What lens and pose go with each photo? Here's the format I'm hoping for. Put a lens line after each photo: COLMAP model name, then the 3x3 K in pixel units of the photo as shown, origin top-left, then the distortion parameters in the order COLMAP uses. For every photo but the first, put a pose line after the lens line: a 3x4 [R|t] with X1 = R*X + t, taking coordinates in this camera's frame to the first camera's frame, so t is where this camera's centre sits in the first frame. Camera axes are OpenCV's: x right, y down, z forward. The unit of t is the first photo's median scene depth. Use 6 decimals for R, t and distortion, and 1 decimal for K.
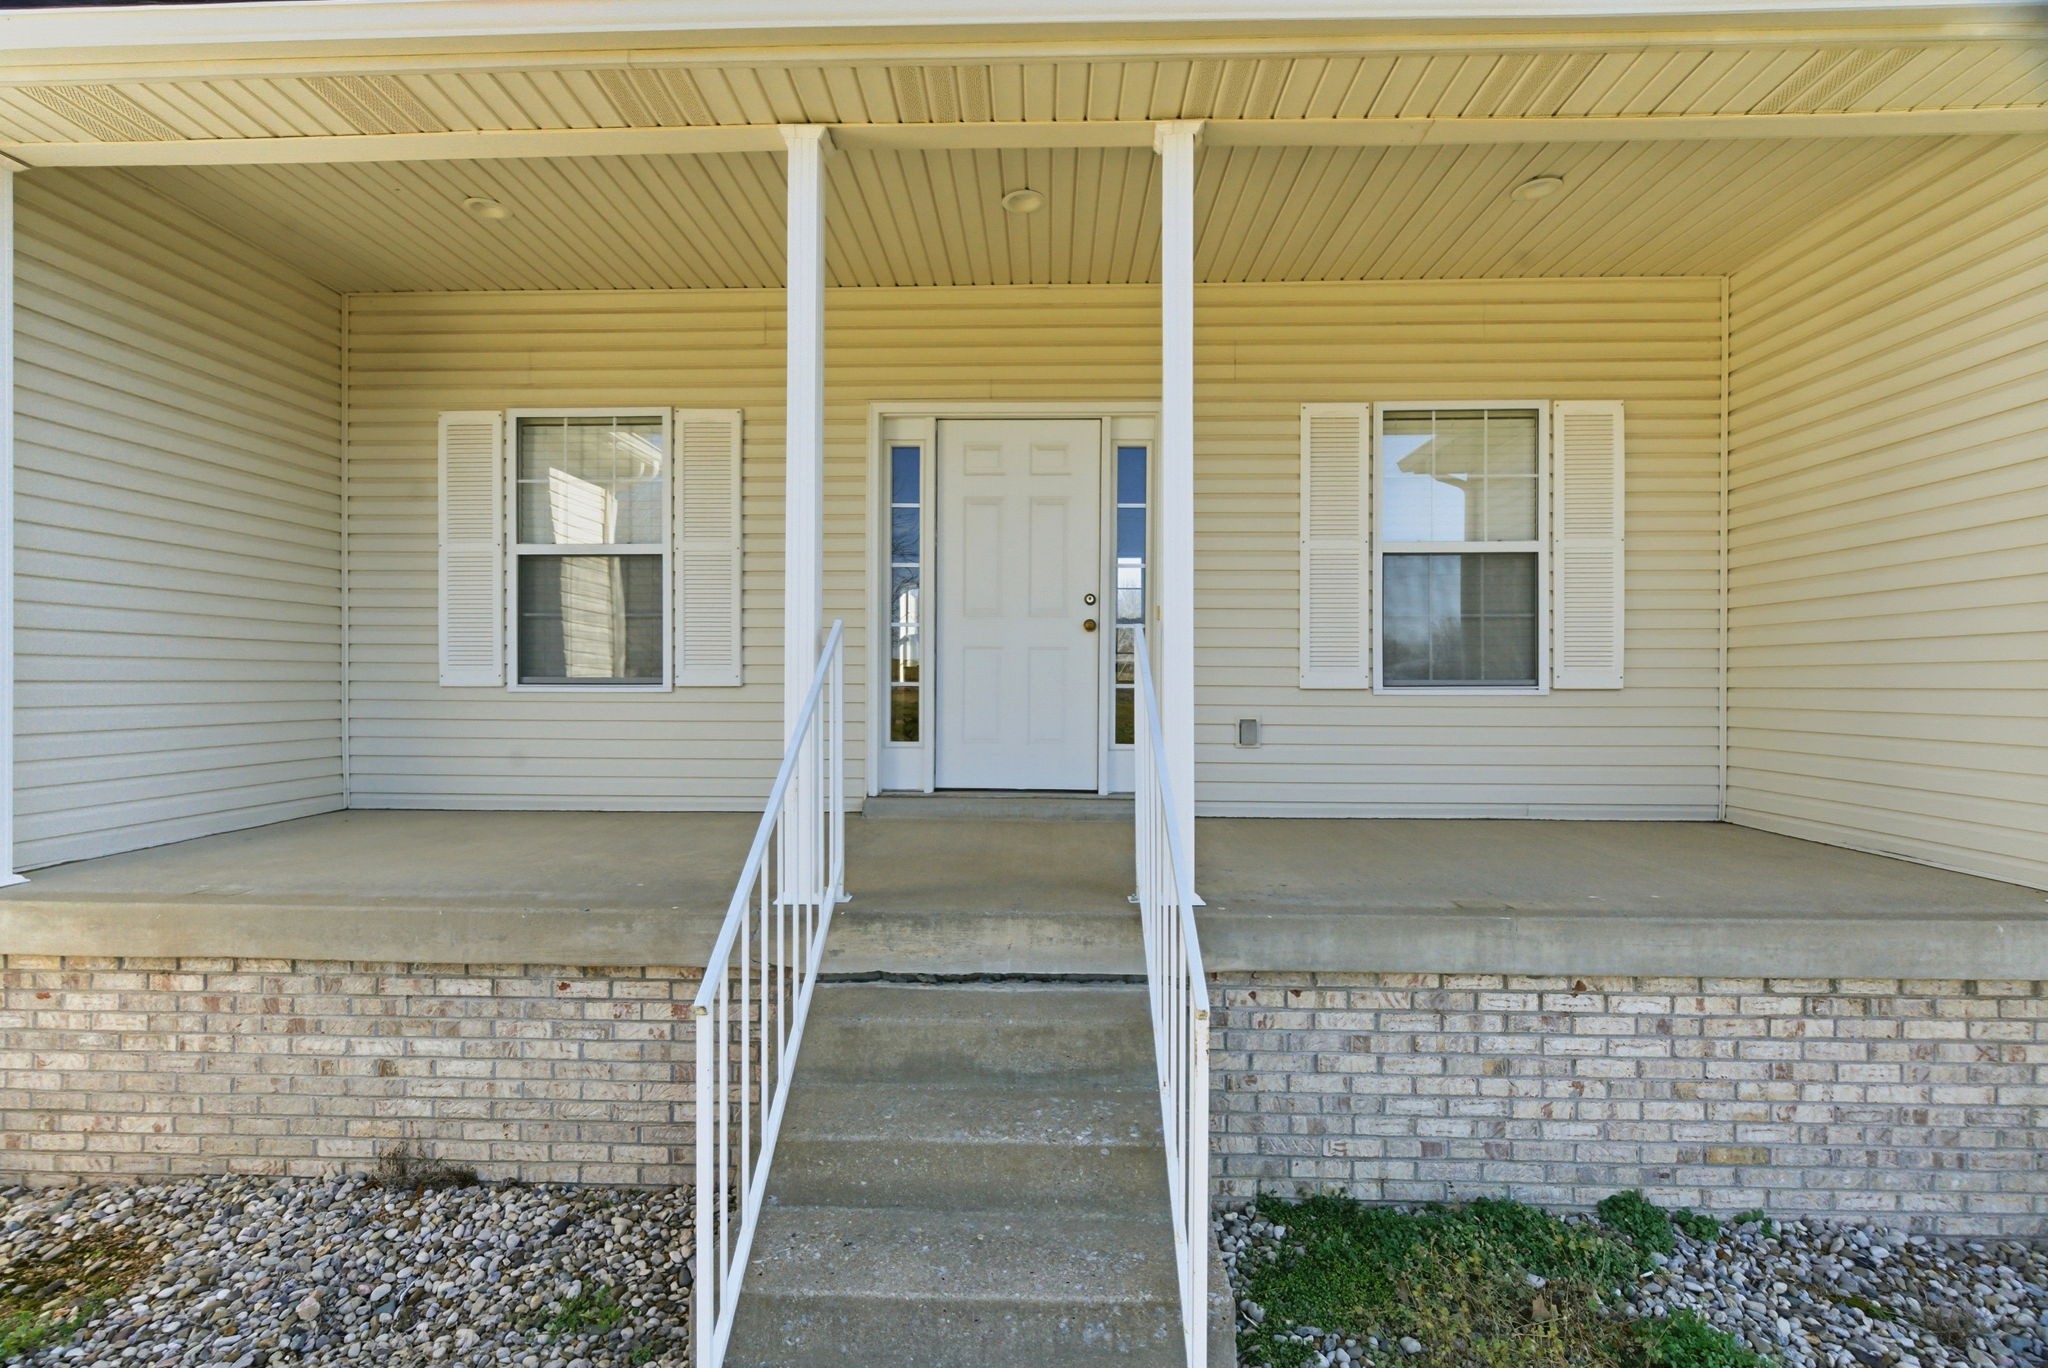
lens RADIAL K [[935.6, 0, 1024.0], [0, 935.6, 684.0], [0, 0, 1]] dist [0.003470, -0.005842]
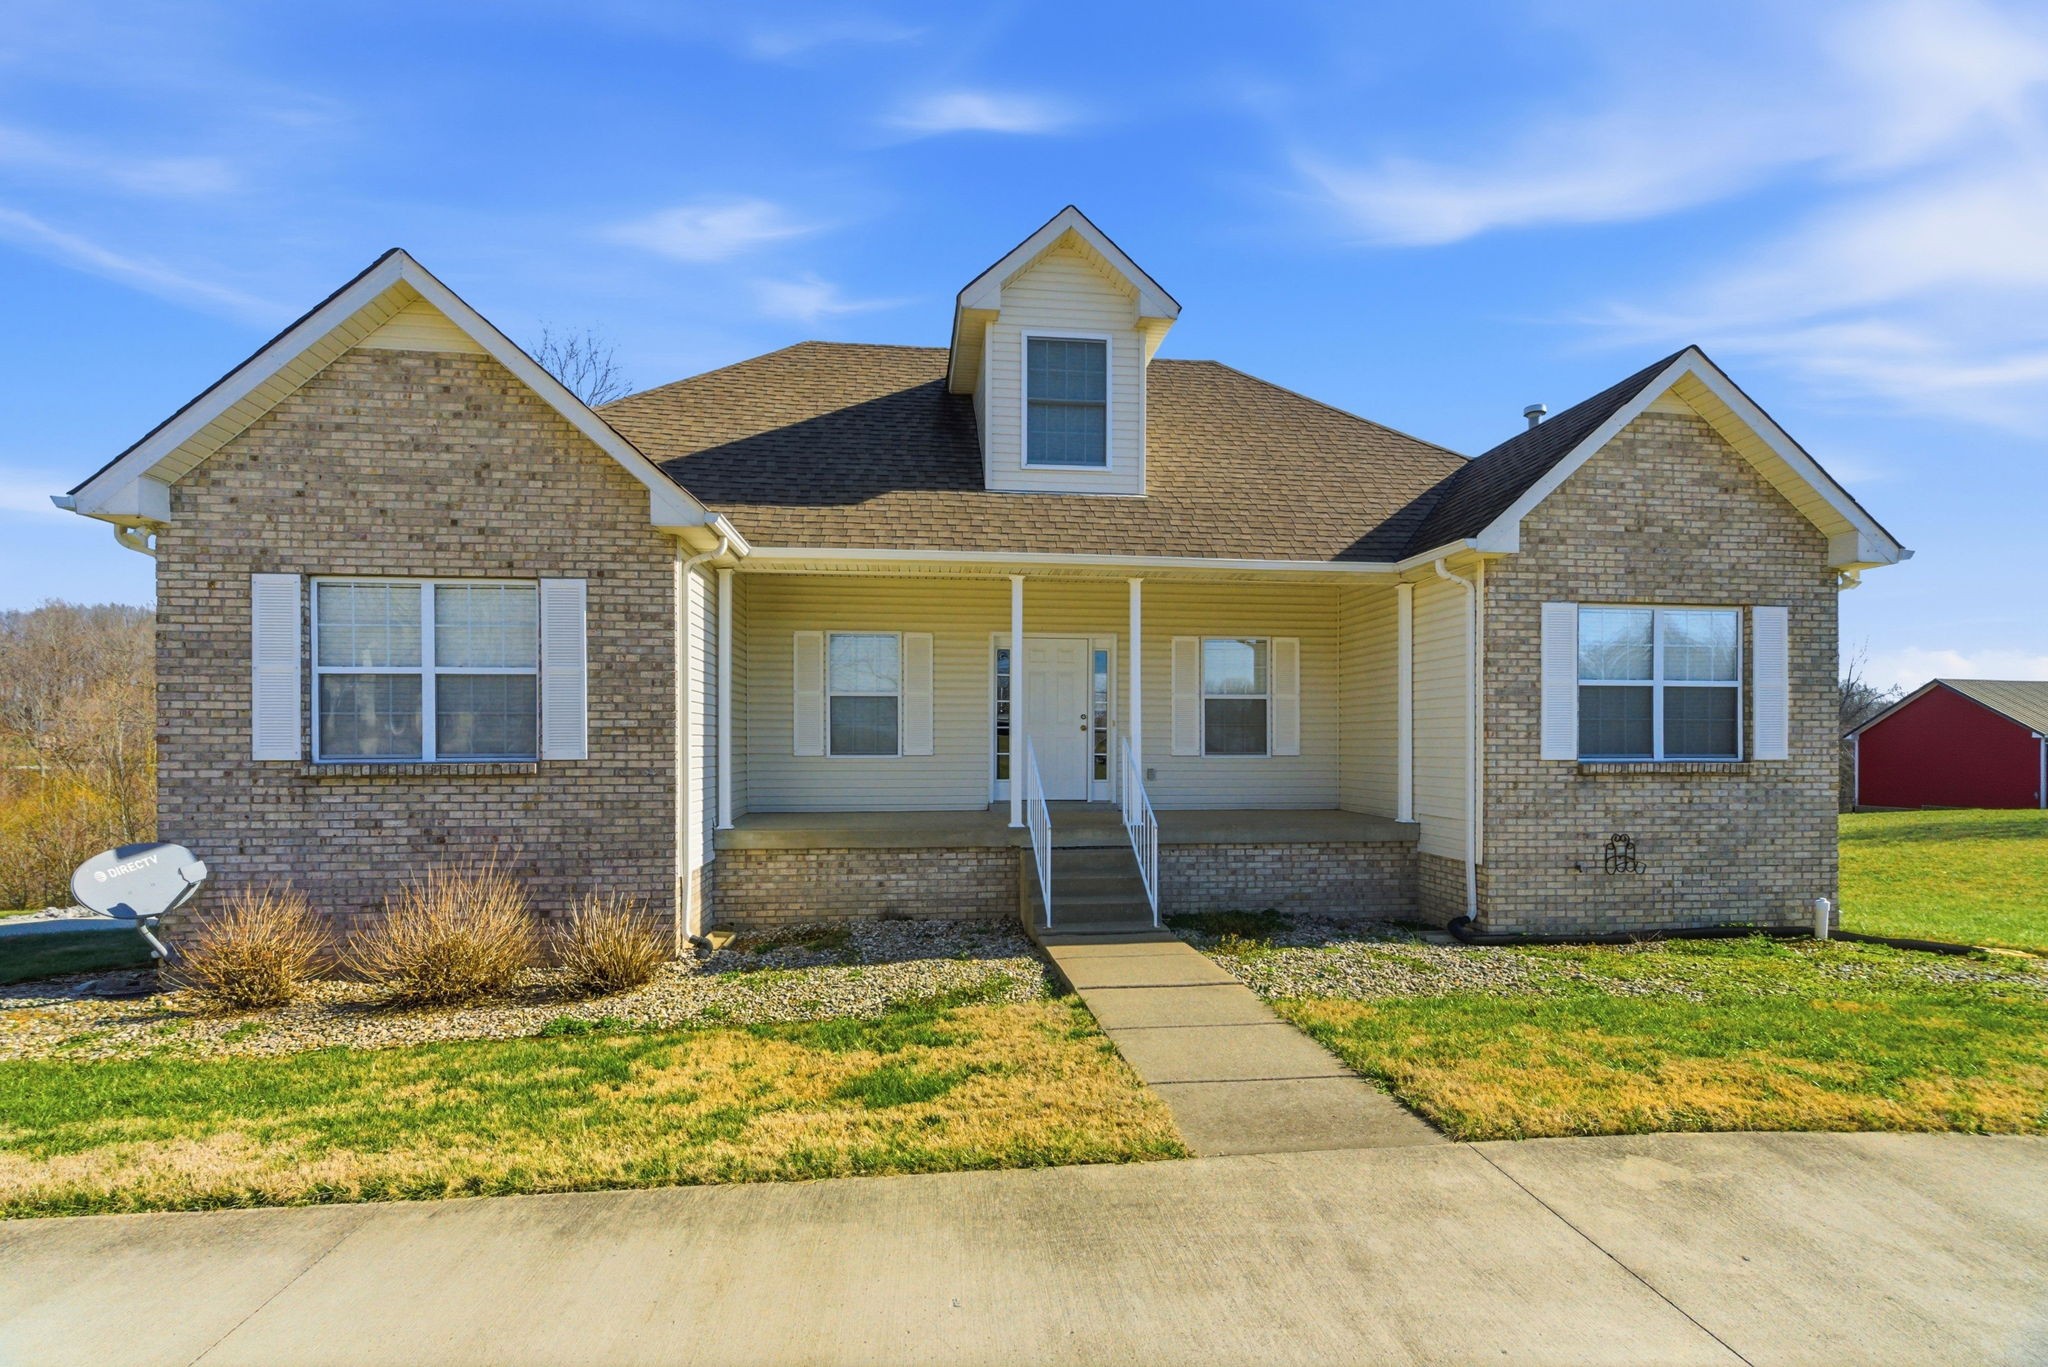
lens RADIAL K [[963.3, 0, 1025.8], [0, 963.3, 729.4], [0, 0, 1]] dist [-0.001397, -0.000279]
pose [[0.988921, 0.000821, 0.148438, -0.681120], [0.001131, 0.999914, -0.013068, -0.046537], [-0.148436, 0.013091, 0.988835, -2.138484]]
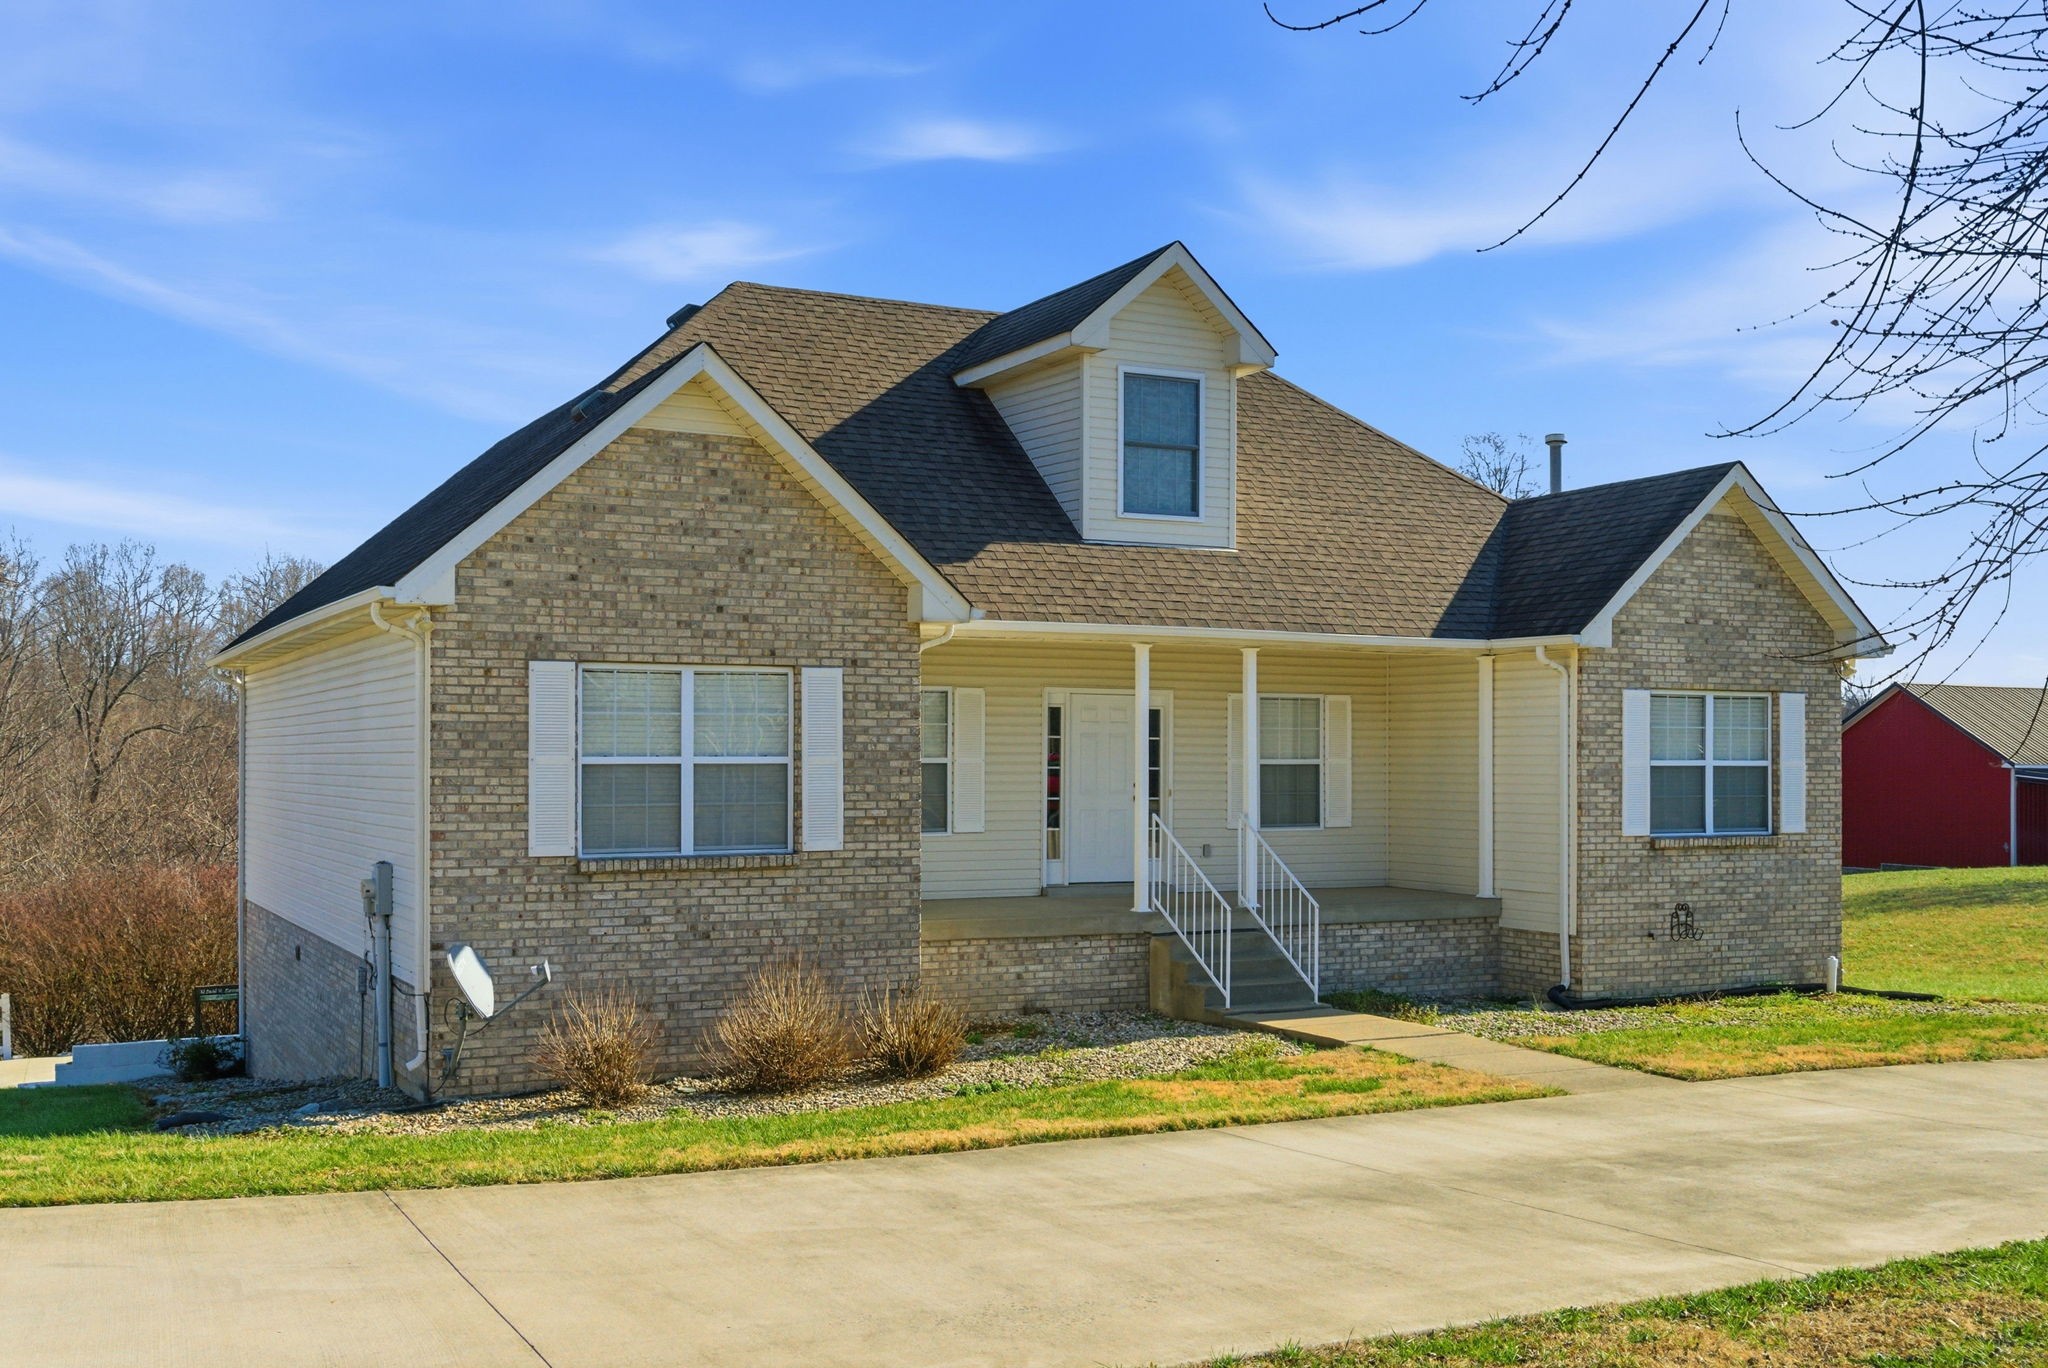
lens RADIAL K [[2032.2, 0, 1024.0], [0, 2032.2, 684.0], [0, 0, 1]] dist [0.000078, -0.022282]
pose [[0.875640, 0.017958, 0.482630, -3.616366], [-0.001715, 0.999418, -0.034076, -0.256559], [-0.482961, 0.029011, 0.875161, -4.349742]]
